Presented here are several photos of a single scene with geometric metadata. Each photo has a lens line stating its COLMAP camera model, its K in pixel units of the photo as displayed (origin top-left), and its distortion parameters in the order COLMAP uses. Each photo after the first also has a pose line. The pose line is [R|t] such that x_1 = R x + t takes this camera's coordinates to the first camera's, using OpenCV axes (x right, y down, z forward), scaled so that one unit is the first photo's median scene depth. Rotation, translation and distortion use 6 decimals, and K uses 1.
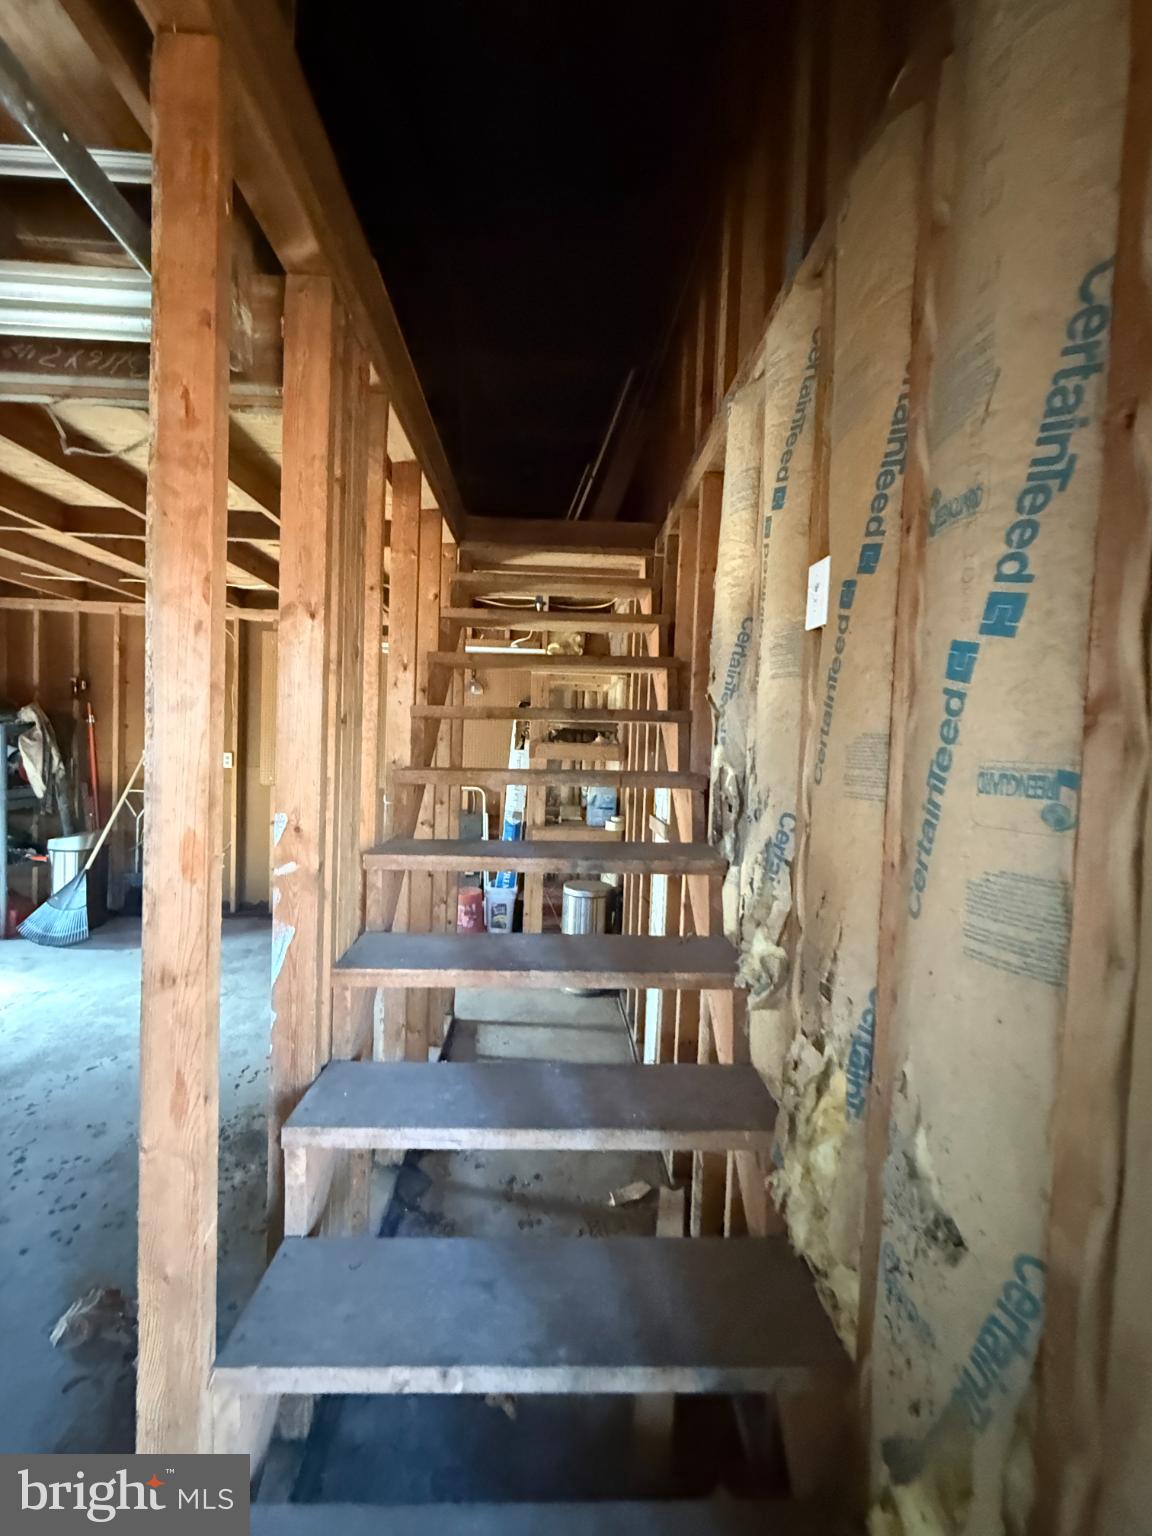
lens RADIAL K [[611.8, 0, 581.1], [0, 611.8, 766.1], [0, 0, 1]] dist [0.001330, -0.000135]
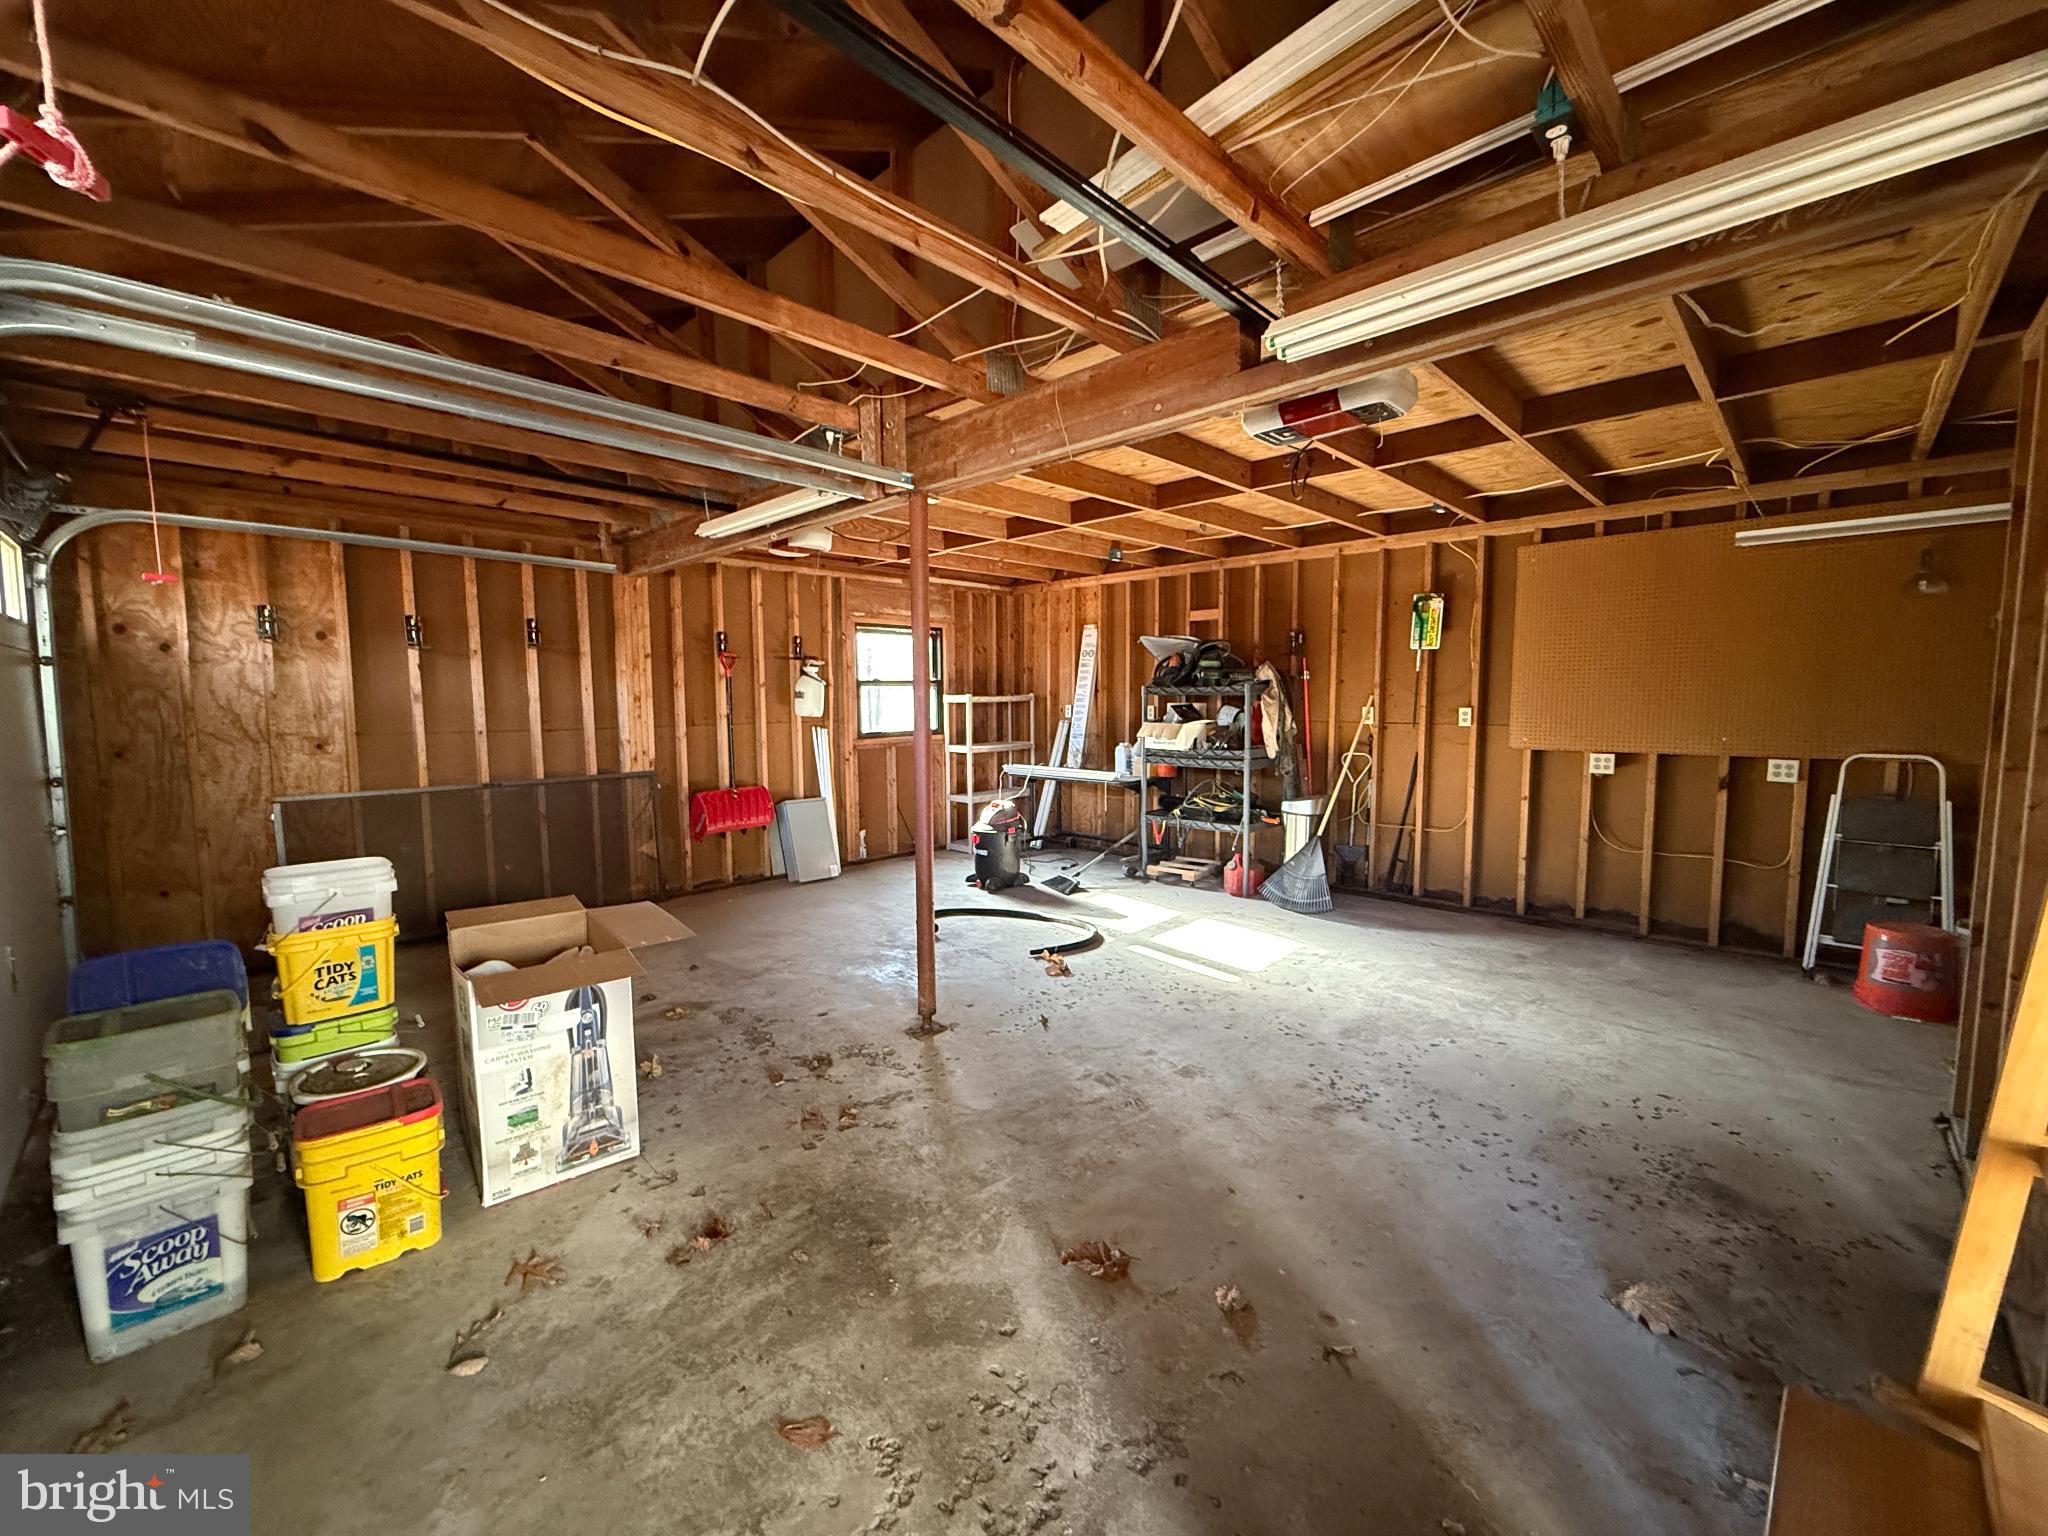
lens RADIAL K [[815.7, 0, 1031.4], [0, 815.7, 769.7], [0, 0, 1]] dist [0.001330, -0.000135]
pose [[0.678237, 0.024728, -0.734427, -0.195769], [0.000147, 0.999429, 0.033787, 0.025764], [0.734843, -0.023023, 0.677846, -0.154448]]
